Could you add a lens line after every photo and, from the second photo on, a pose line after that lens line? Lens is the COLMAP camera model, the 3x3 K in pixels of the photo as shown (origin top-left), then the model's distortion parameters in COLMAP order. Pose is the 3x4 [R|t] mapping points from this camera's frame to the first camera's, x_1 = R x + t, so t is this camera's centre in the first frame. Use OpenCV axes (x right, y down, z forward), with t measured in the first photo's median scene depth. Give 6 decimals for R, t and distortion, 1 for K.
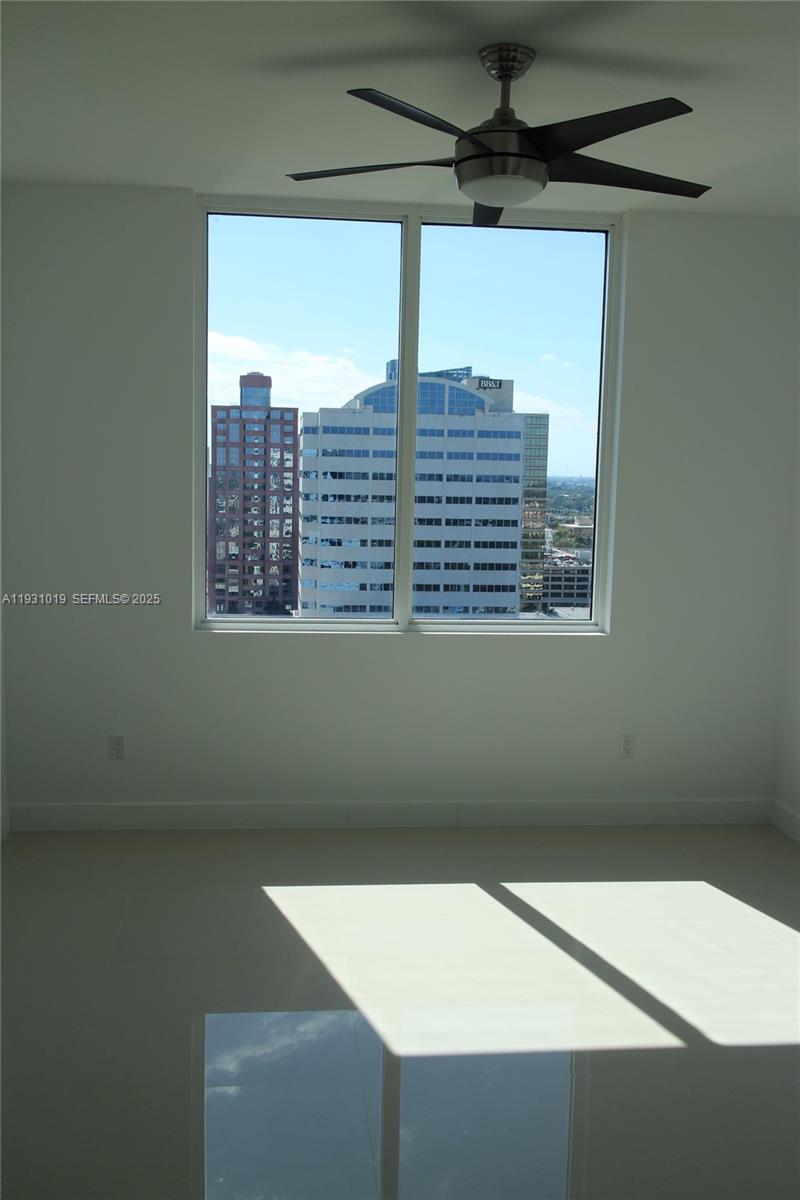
lens RADIAL K [[1167.4, 0, 400.0], [0, 1167.4, 600.0], [0, 0, 1]] dist [0.068249, -0.002909]
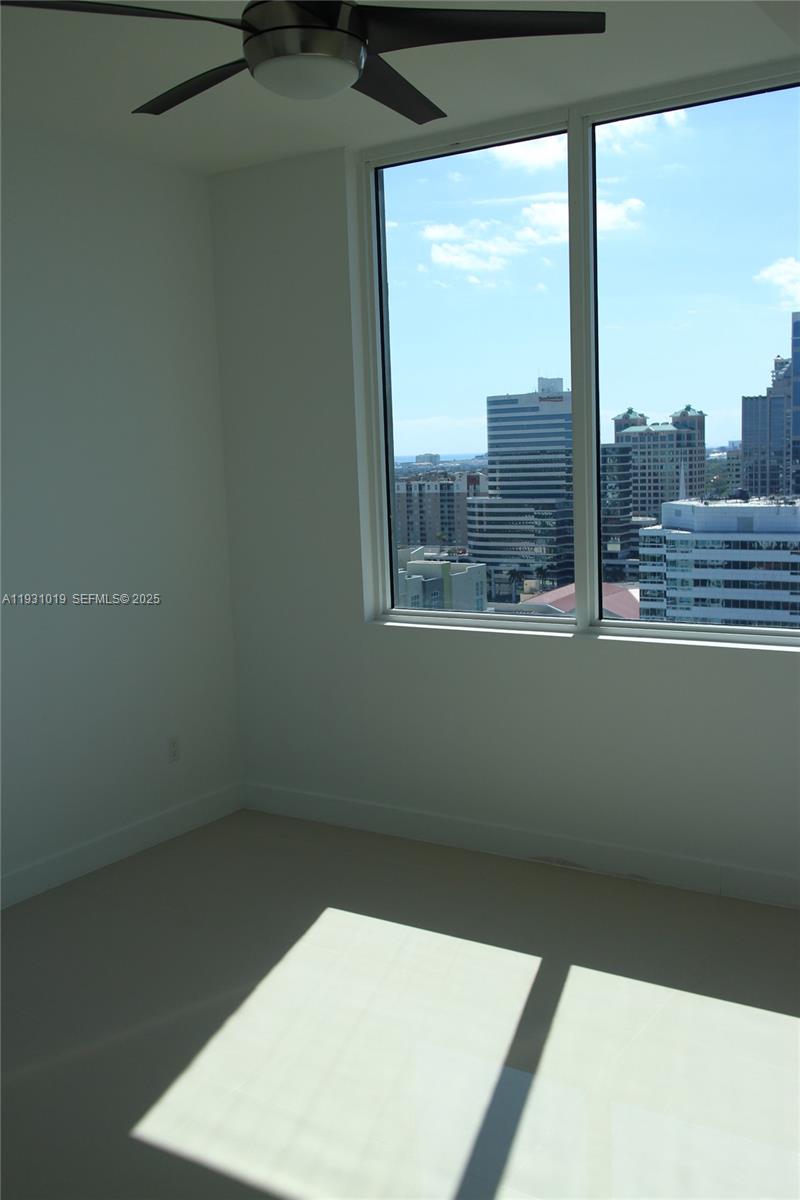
lens RADIAL K [[1167.4, 0, 400.0], [0, 1167.4, 600.0], [0, 0, 1]] dist [0.068249, -0.002909]
pose [[0.763171, 0.033821, -0.645310, 0.496038], [-0.006976, 0.999002, 0.044107, -0.037129], [0.646158, -0.029160, 0.762646, 0.325753]]
